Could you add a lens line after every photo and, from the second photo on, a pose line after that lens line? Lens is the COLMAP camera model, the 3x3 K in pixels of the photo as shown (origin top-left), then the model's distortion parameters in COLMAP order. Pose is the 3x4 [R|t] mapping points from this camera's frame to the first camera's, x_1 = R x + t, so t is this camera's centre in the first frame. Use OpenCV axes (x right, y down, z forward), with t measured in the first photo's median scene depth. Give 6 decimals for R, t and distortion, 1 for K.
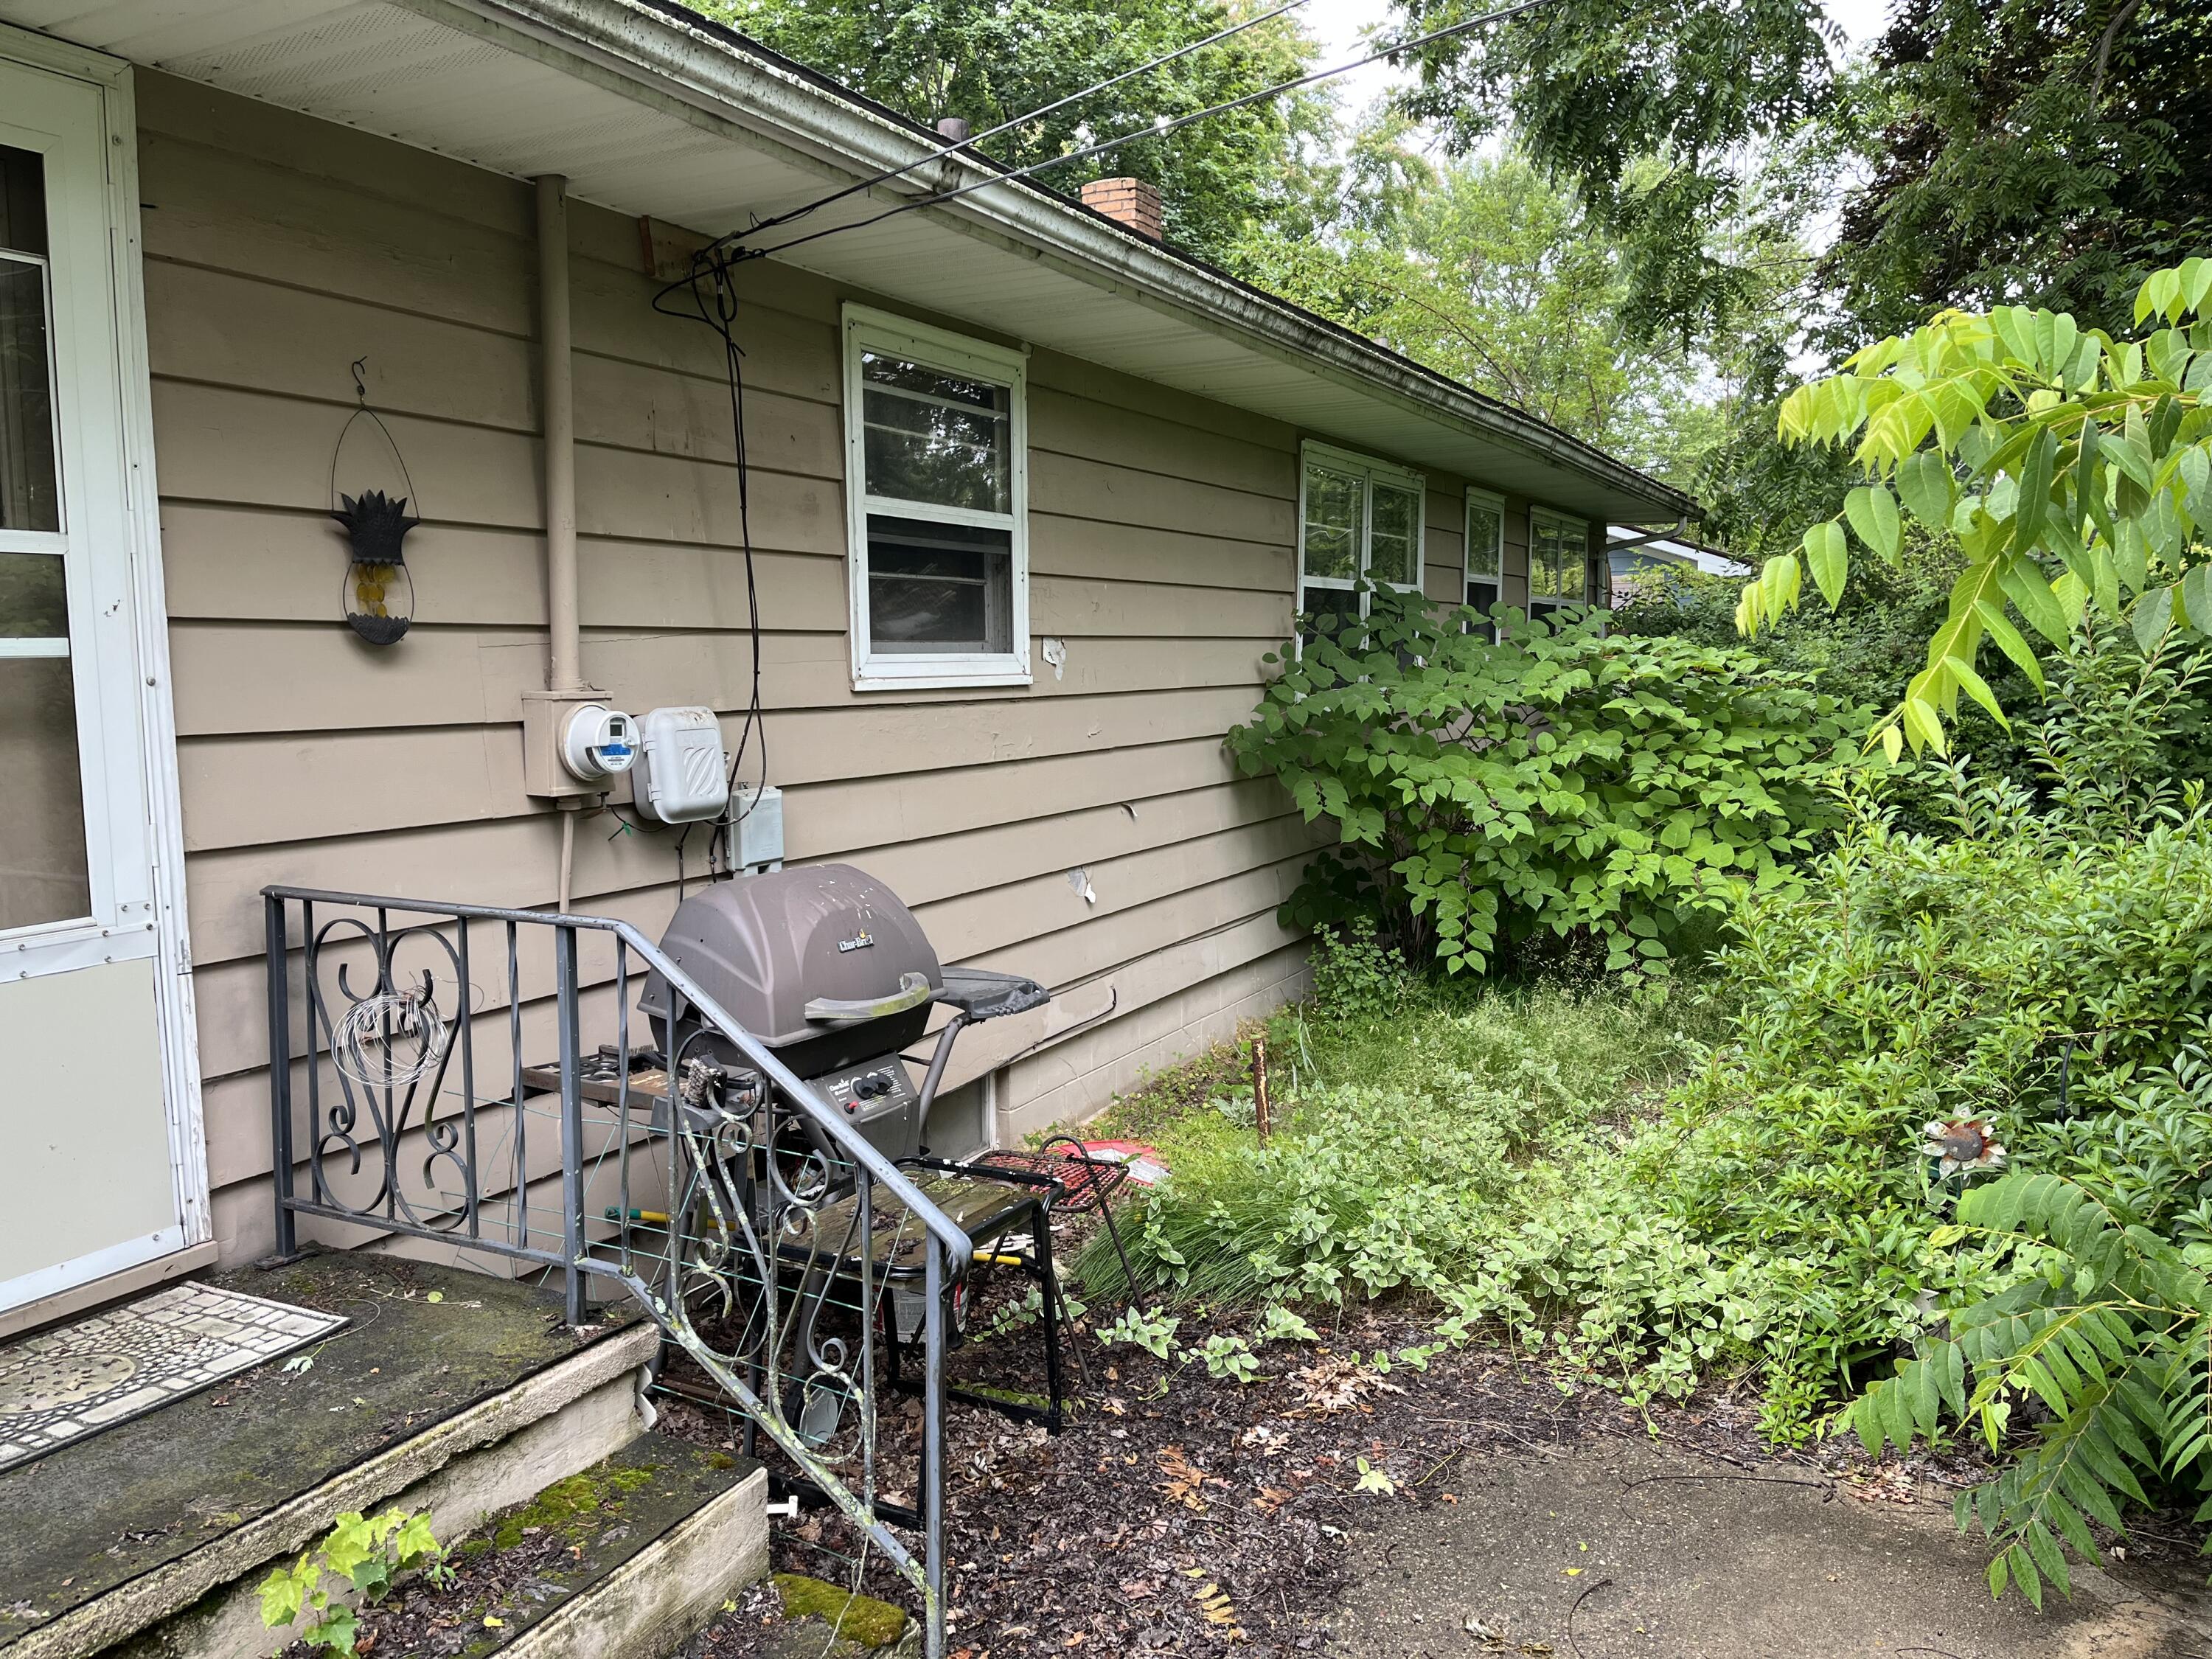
lens RADIAL K [[1680.7, 0, 1106.0], [0, 1680.7, 829.5], [0, 0, 1]] dist [0.049775, 0.001402]
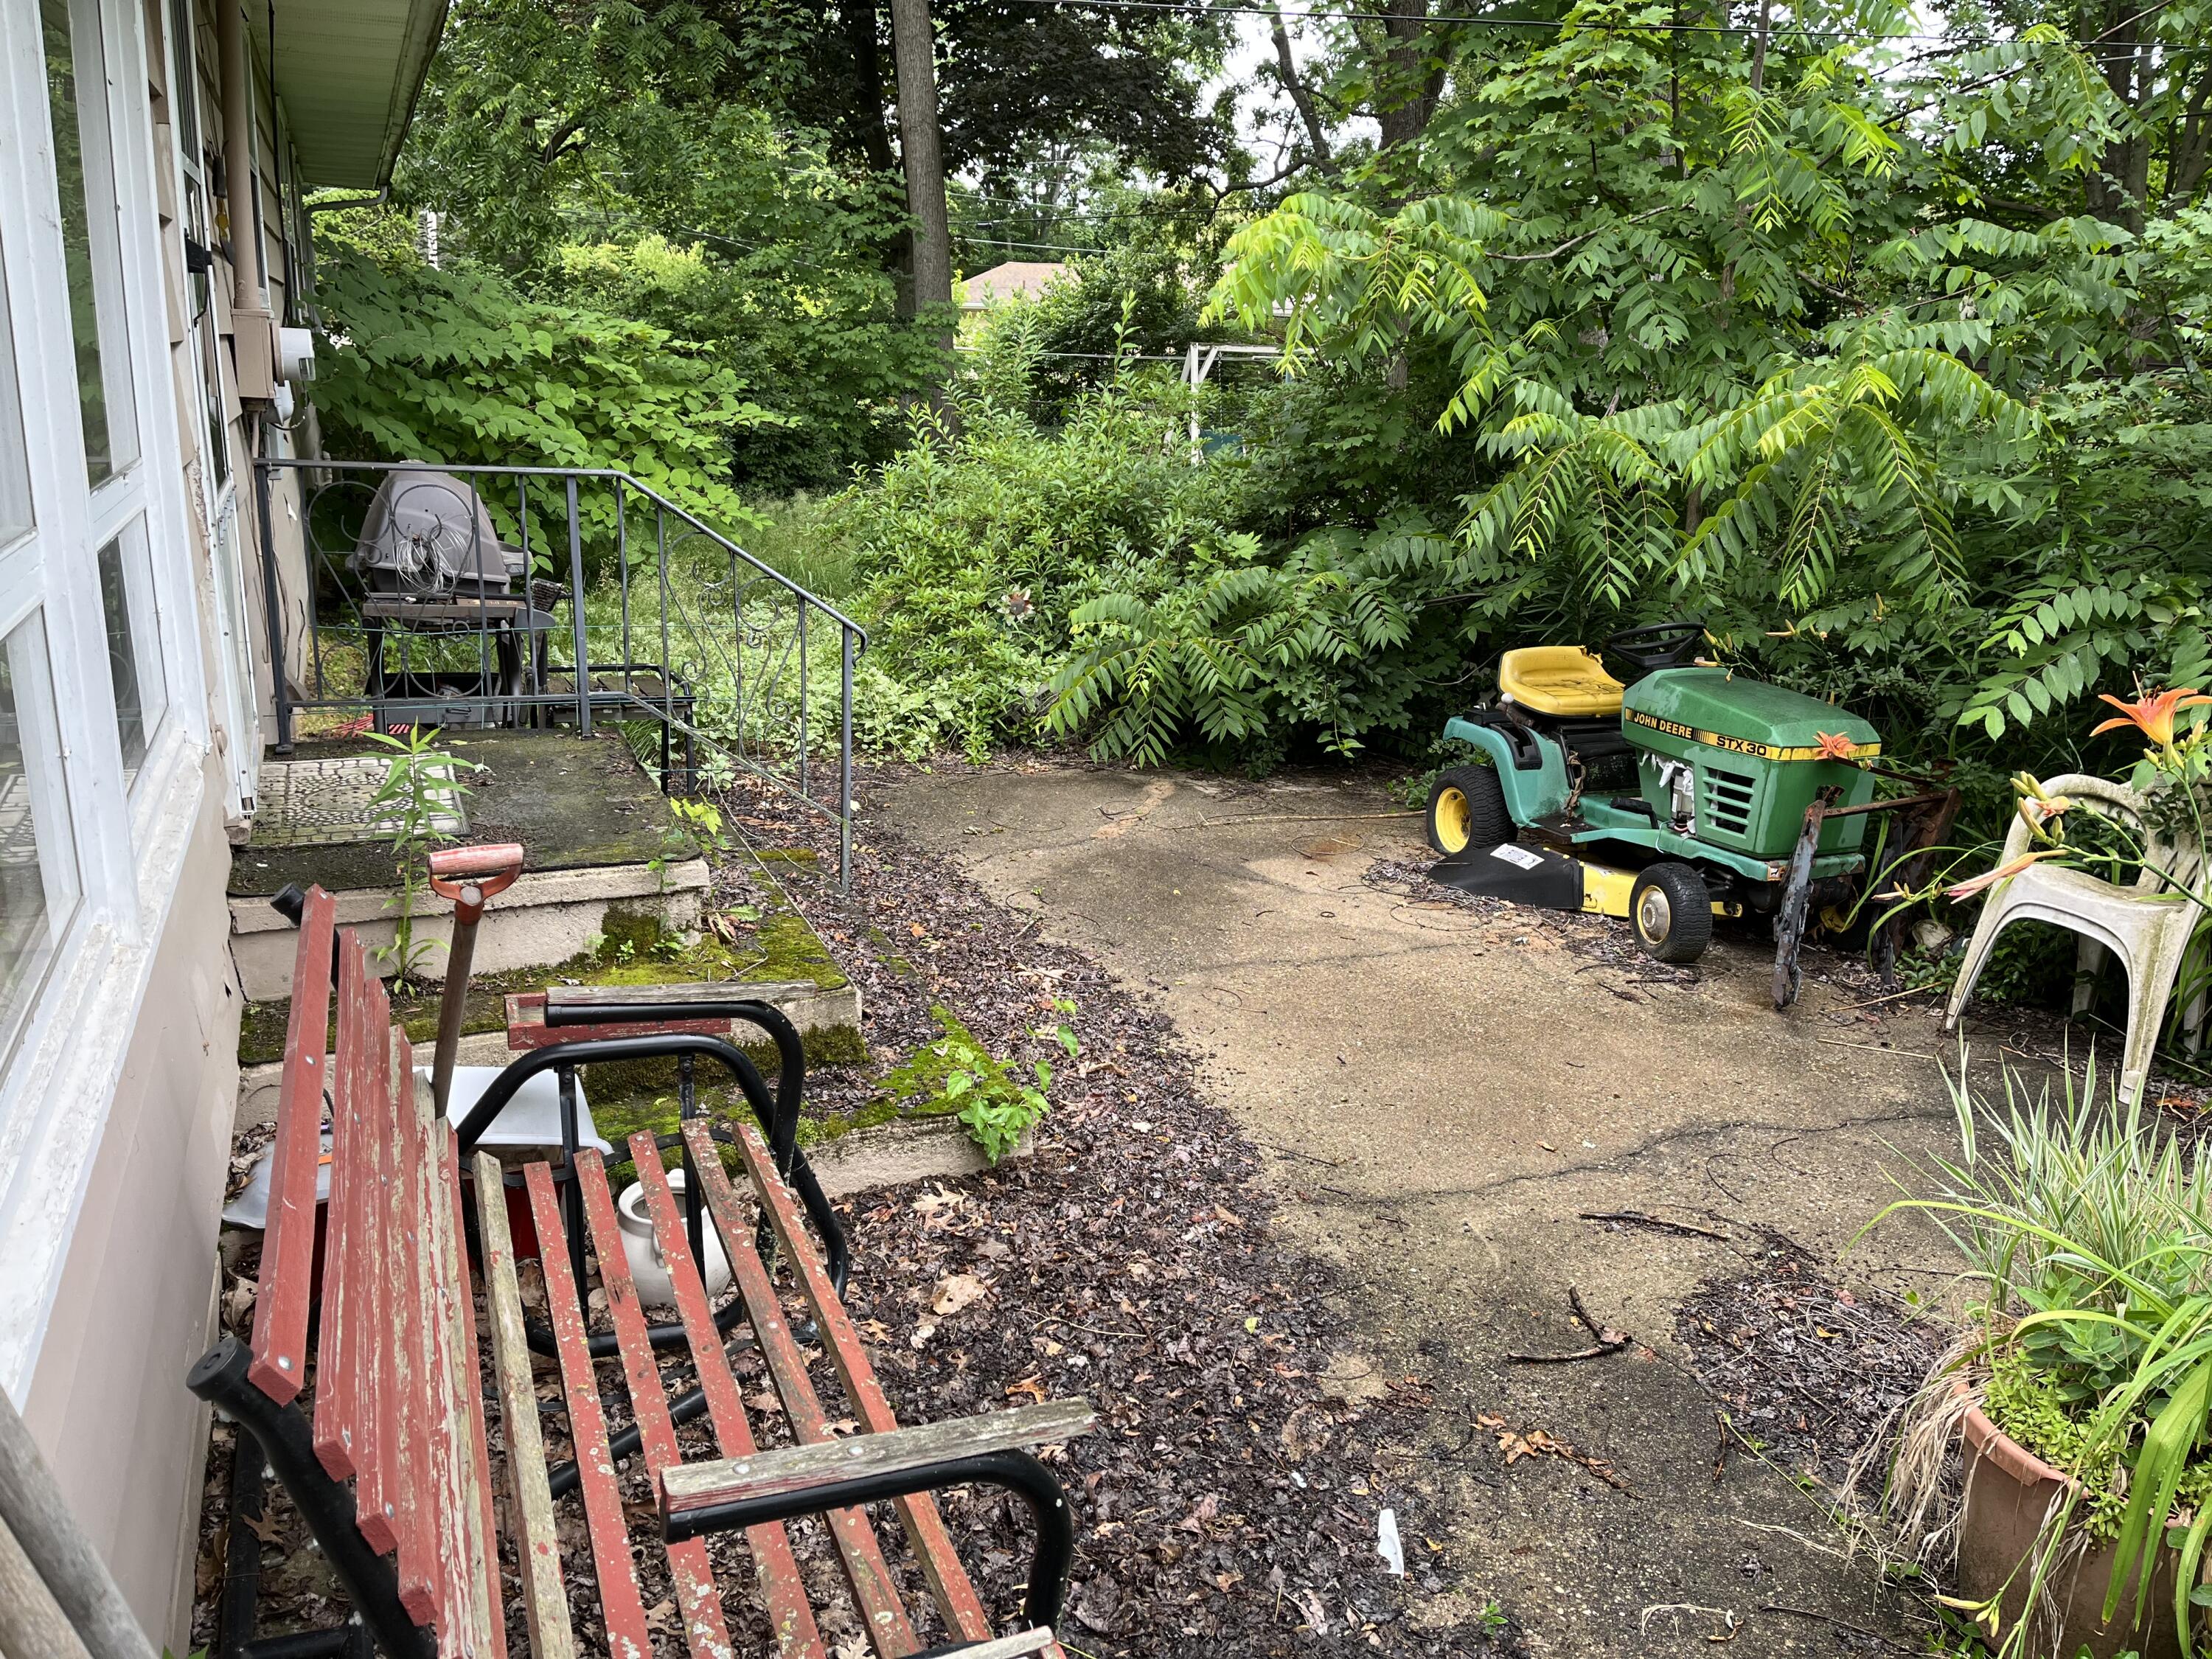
lens RADIAL K [[1680.7, 0, 1106.0], [0, 1680.7, 829.5], [0, 0, 1]] dist [0.049775, 0.001402]
pose [[0.635519, -0.175547, 0.751864, -0.895893], [0.032039, 0.978966, 0.201491, 0.052211], [-0.771421, -0.103962, 0.627776, -0.289829]]
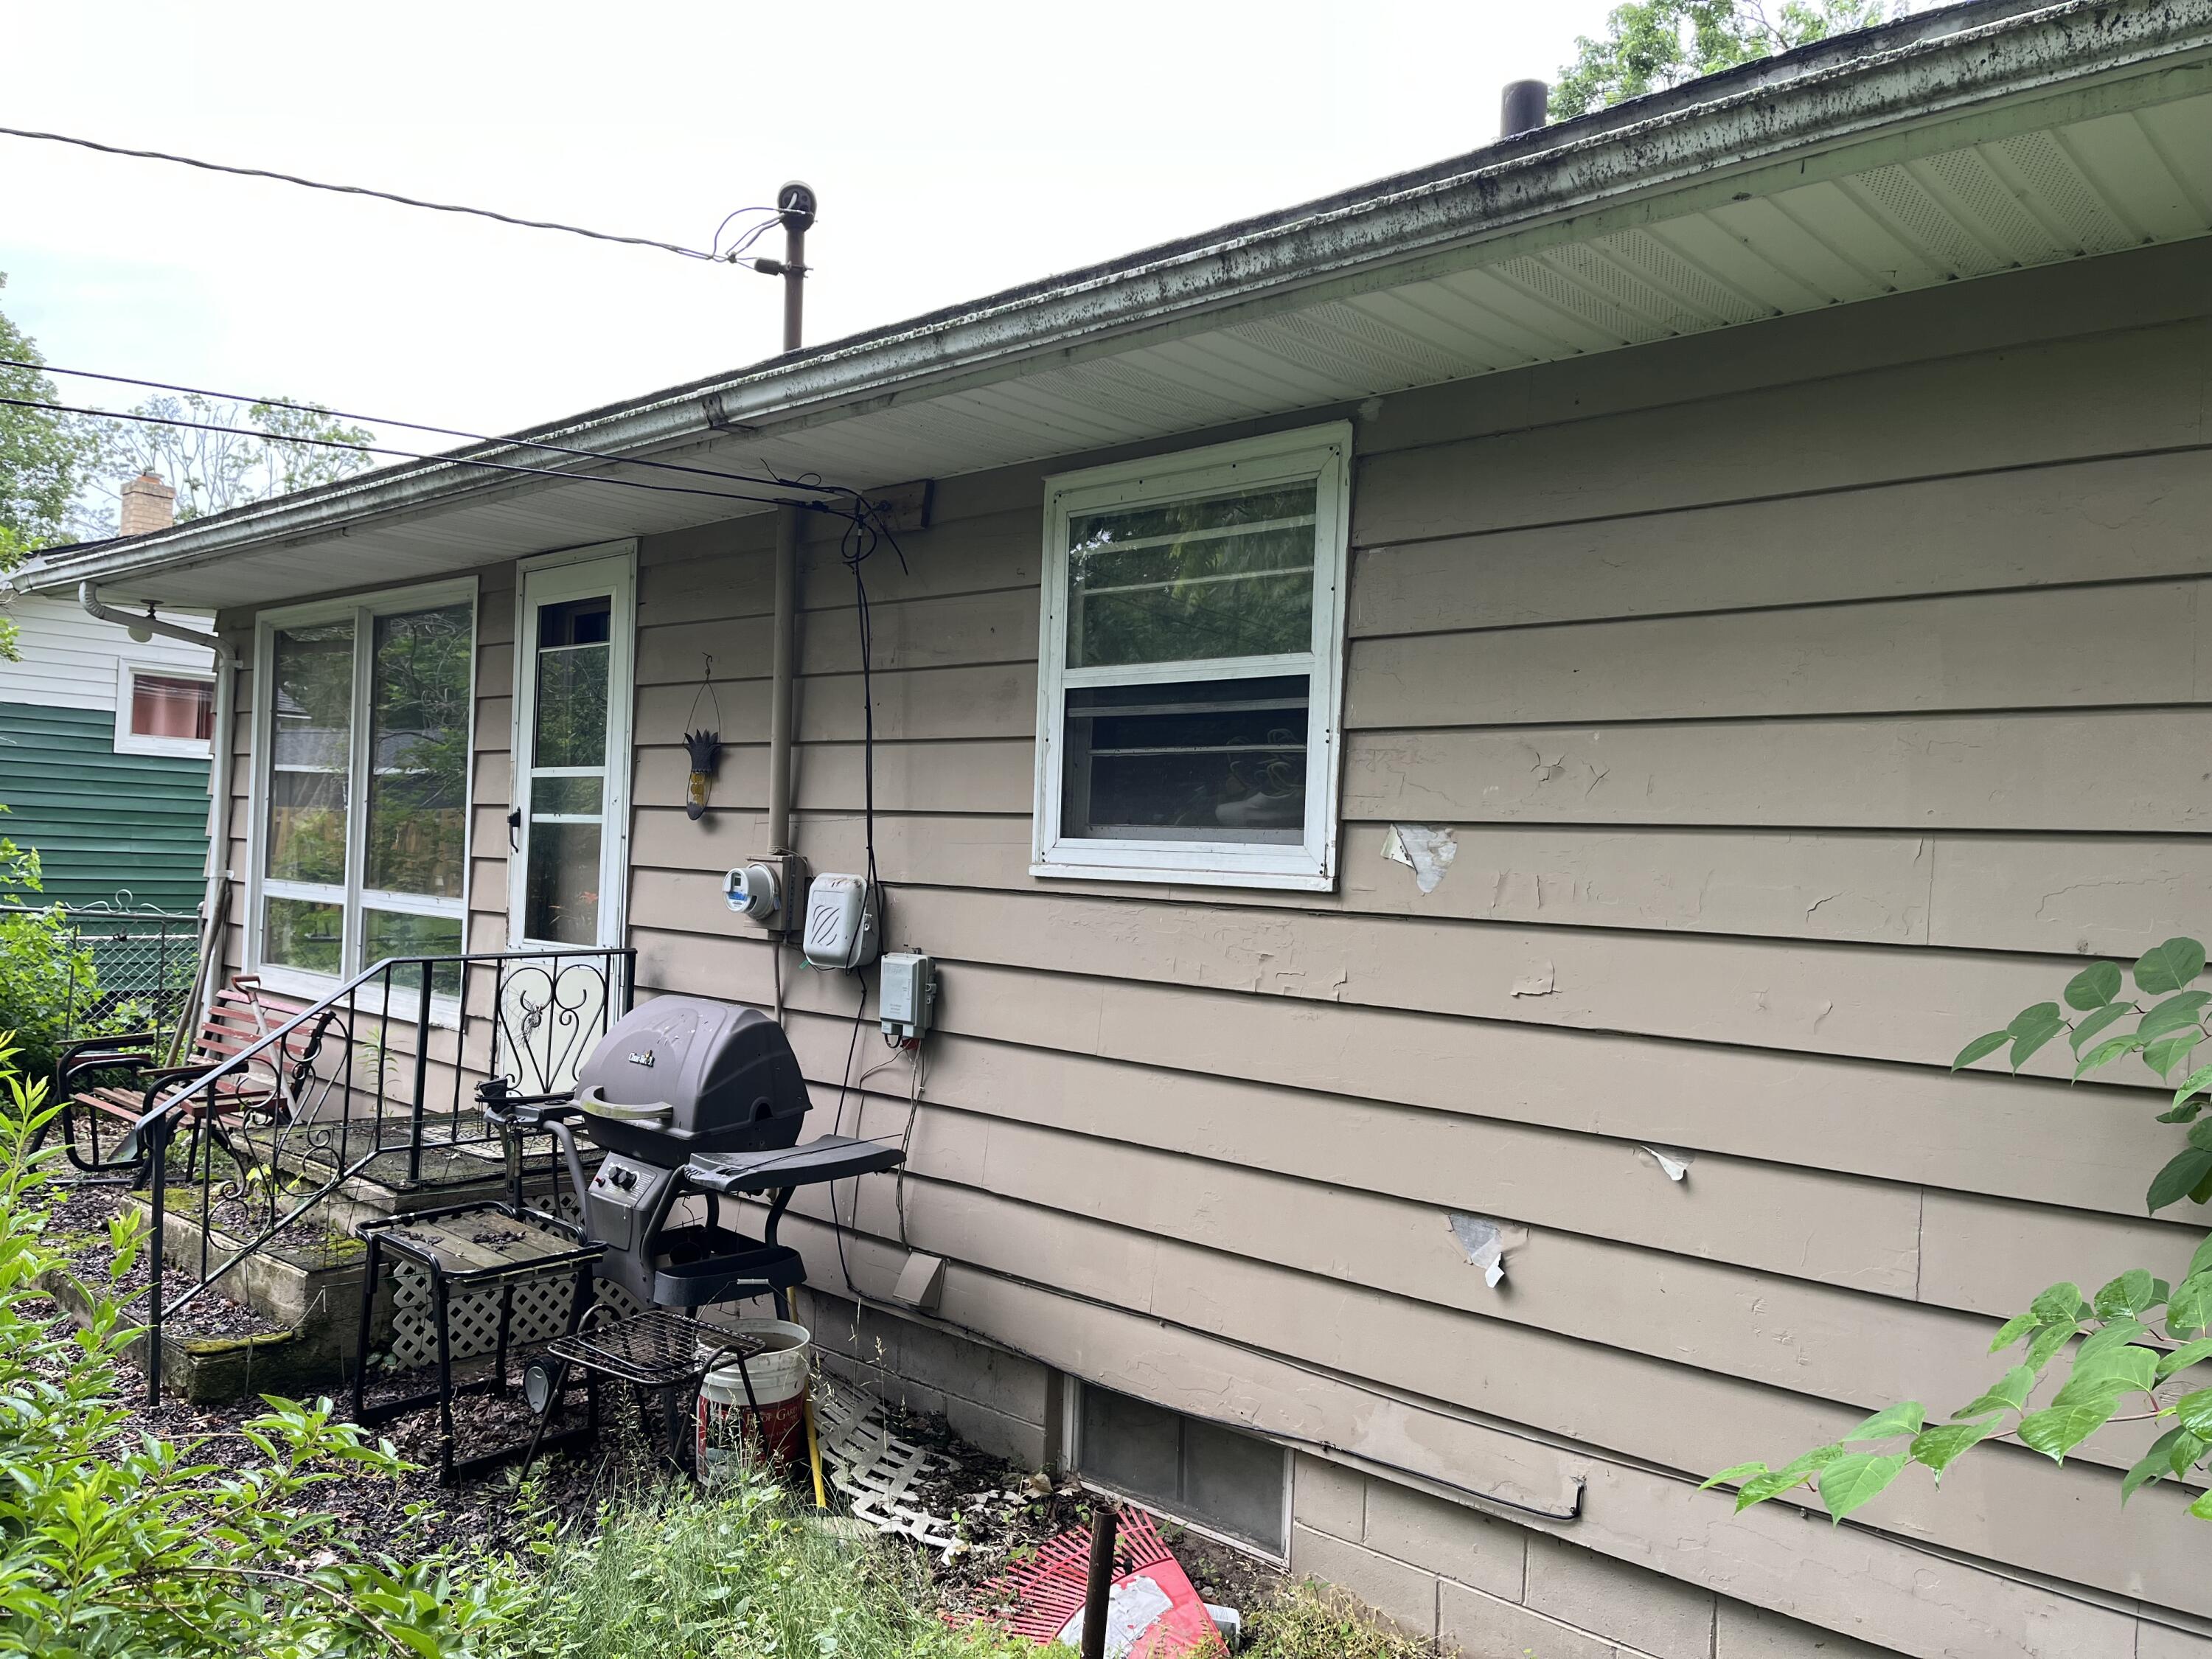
lens RADIAL K [[1680.7, 0, 1106.0], [0, 1680.7, 829.5], [0, 0, 1]] dist [0.049775, 0.001402]
pose [[-0.264753, -0.013111, -0.964227, 0.732722], [-0.134117, 0.990690, 0.023354, -0.133264], [0.954944, 0.135502, -0.264046, 1.258762]]
